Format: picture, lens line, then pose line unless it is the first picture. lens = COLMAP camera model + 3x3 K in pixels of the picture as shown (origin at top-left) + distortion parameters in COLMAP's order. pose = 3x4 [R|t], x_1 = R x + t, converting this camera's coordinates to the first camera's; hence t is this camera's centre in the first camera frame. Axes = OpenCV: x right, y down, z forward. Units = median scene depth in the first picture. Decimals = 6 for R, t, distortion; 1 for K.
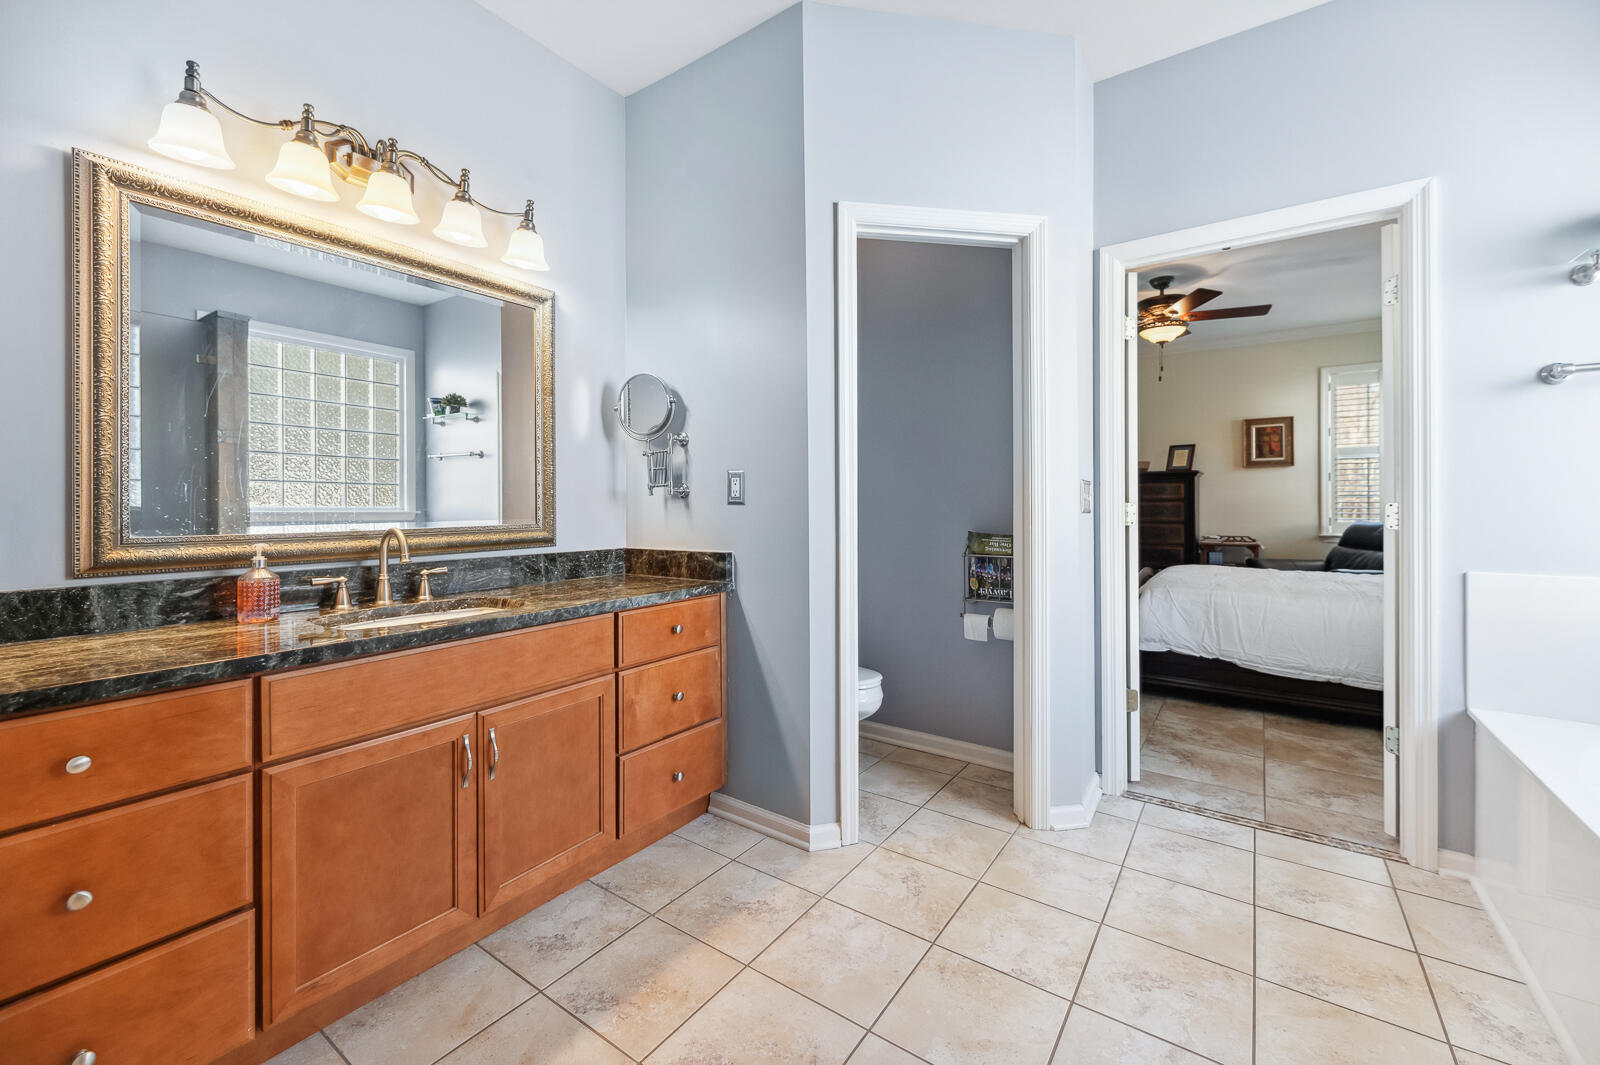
lens RADIAL K [[635.2, 0, 821.0], [0, 635.2, 498.4], [0, 0, 1]] dist [0.005354, -0.001707]
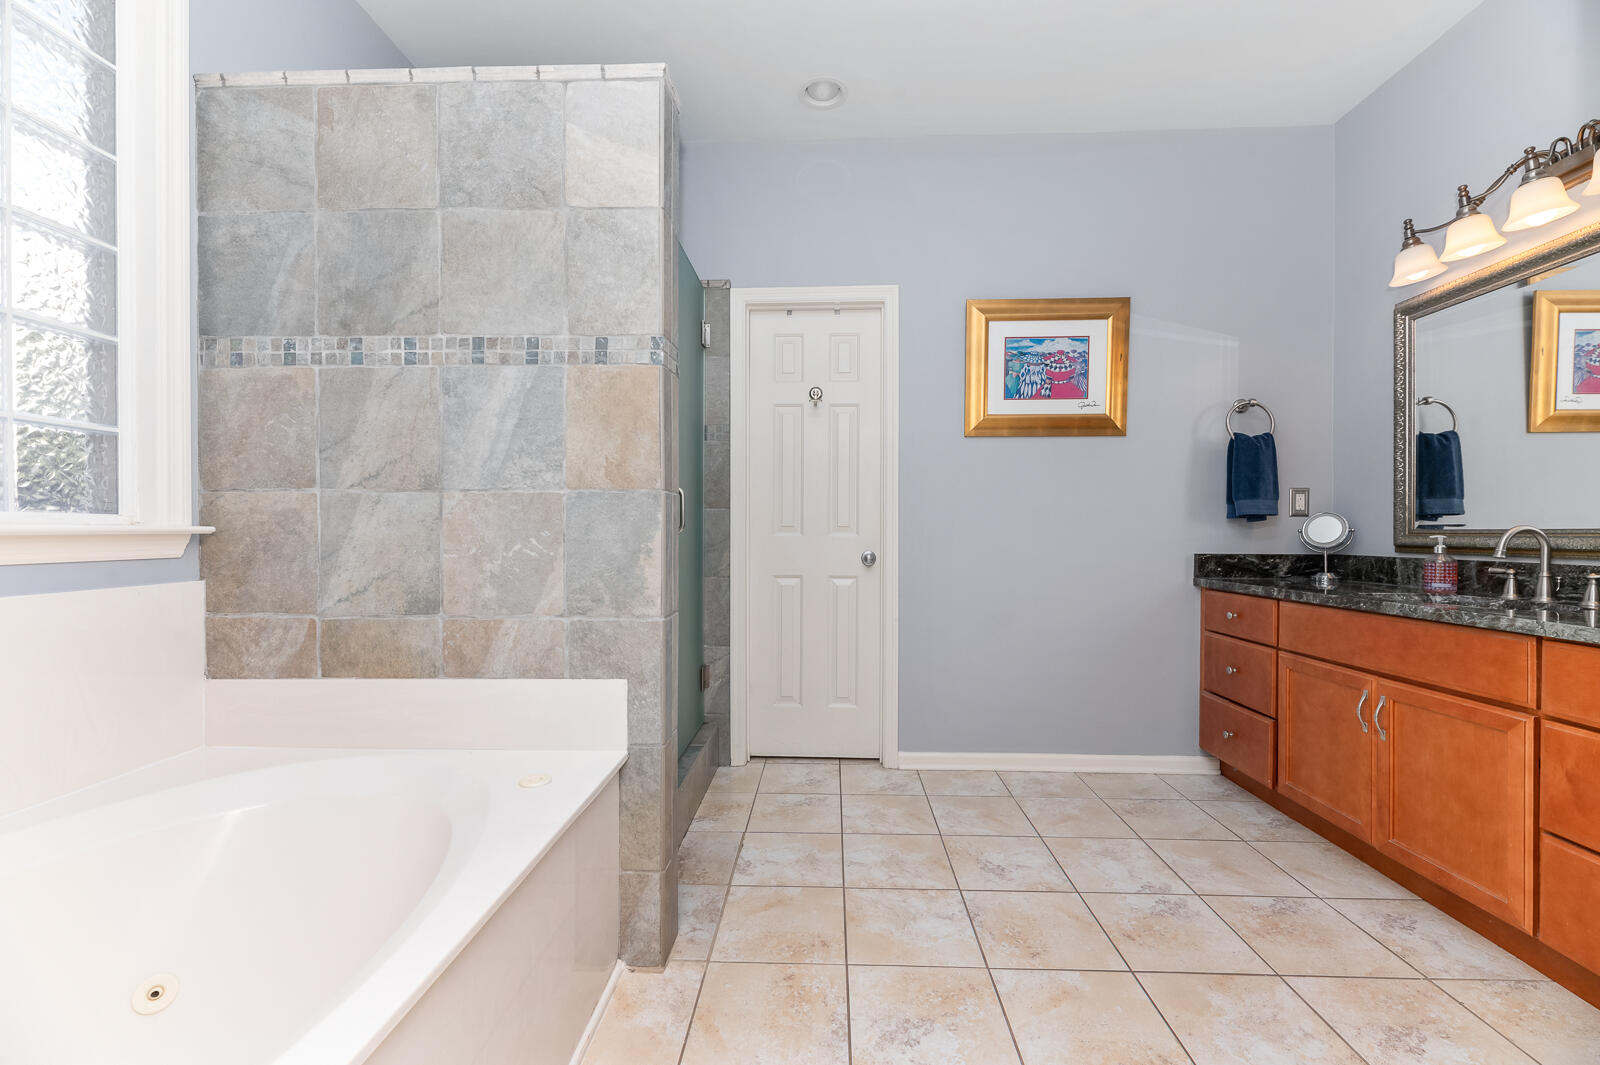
lens RADIAL K [[635.2, 0, 798.6], [0, 635.2, 531.5], [0, 0, 1]] dist [0.005354, -0.001707]
pose [[-0.844998, 0.013046, -0.534610, 1.004679], [0.011159, 0.999915, 0.006762, 0.036476], [0.534652, -0.000252, -0.845072, 1.410184]]
